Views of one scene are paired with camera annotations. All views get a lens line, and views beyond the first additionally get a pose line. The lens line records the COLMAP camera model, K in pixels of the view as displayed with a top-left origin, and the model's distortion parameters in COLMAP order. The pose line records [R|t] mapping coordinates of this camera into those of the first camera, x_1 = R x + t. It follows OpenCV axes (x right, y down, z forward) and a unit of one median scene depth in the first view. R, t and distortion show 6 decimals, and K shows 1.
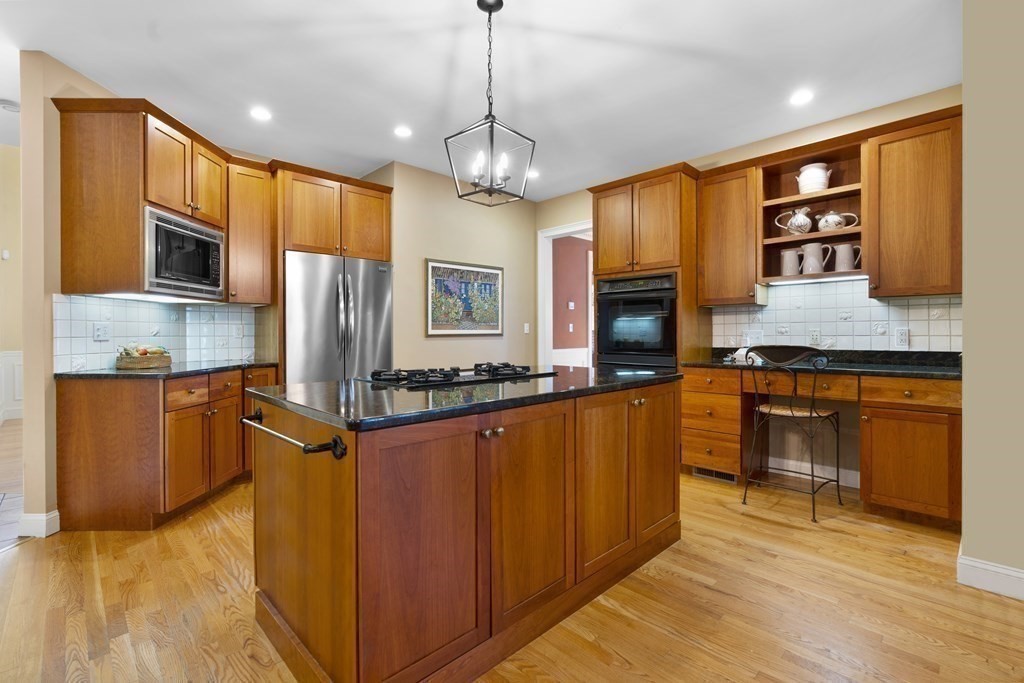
lens RADIAL K [[459.9, 0, 508.4], [0, 459.9, 334.9], [0, 0, 1]] dist [-0.014579, 0.005385]
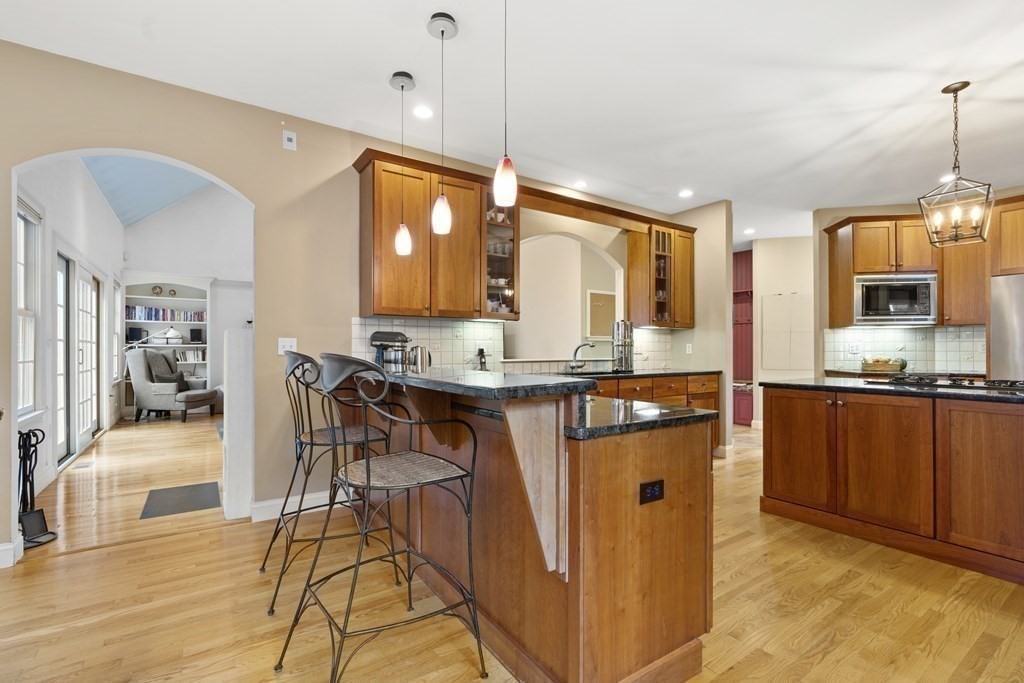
lens RADIAL K [[459.9, 0, 507.2], [0, 459.9, 347.1], [0, 0, 1]] dist [-0.014579, 0.005385]
pose [[-0.178988, -0.002715, -0.983847, 0.824026], [-0.000883, 0.999996, -0.002599, -0.004119], [0.983851, 0.000404, -0.178990, 0.006861]]
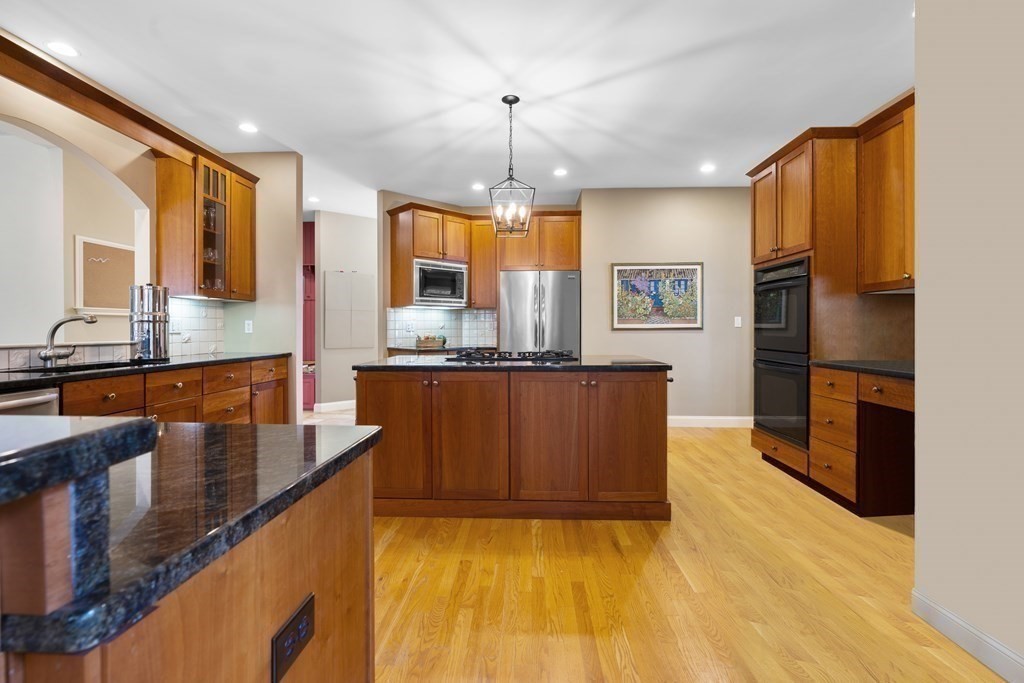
lens RADIAL K [[459.9, 0, 508.2], [0, 459.9, 331.6], [0, 0, 1]] dist [-0.014579, 0.005385]
pose [[0.684459, 0.006721, -0.729020, 0.594781], [-0.001395, 0.999968, 0.007909, -0.001197], [0.729050, -0.004397, 0.684446, -0.001652]]
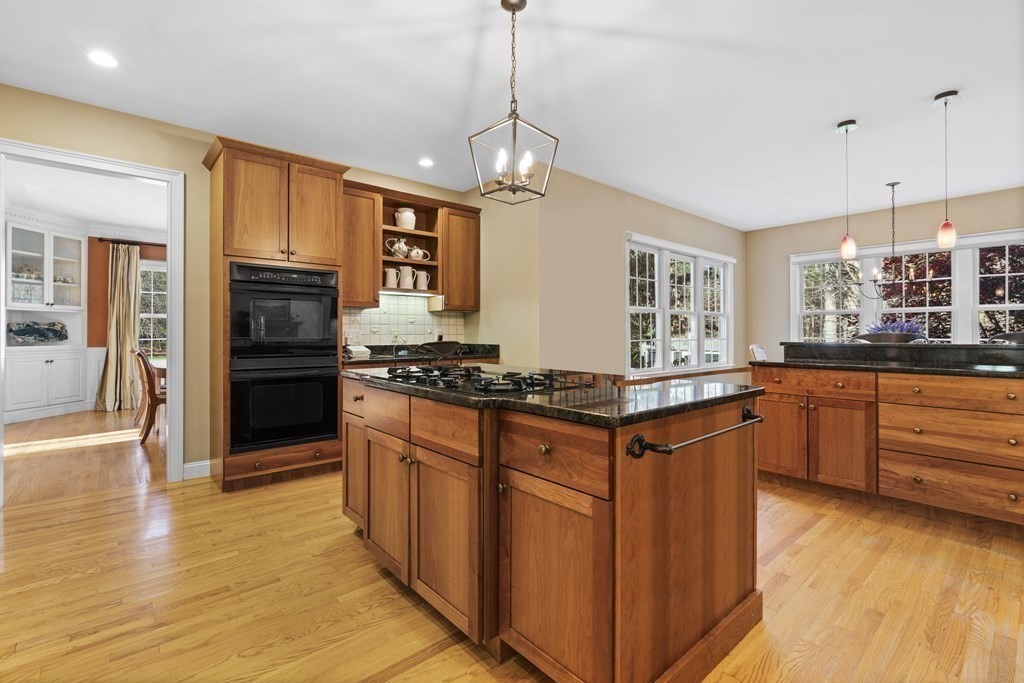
lens RADIAL K [[459.9, 0, 507.3], [0, 459.9, 333.2], [0, 0, 1]] dist [-0.014579, 0.005385]
pose [[0.059617, 0.002661, 0.998218, -0.605595], [-0.000210, 0.999996, -0.002653, 0.001606], [-0.998221, -0.000051, 0.059618, 0.556745]]
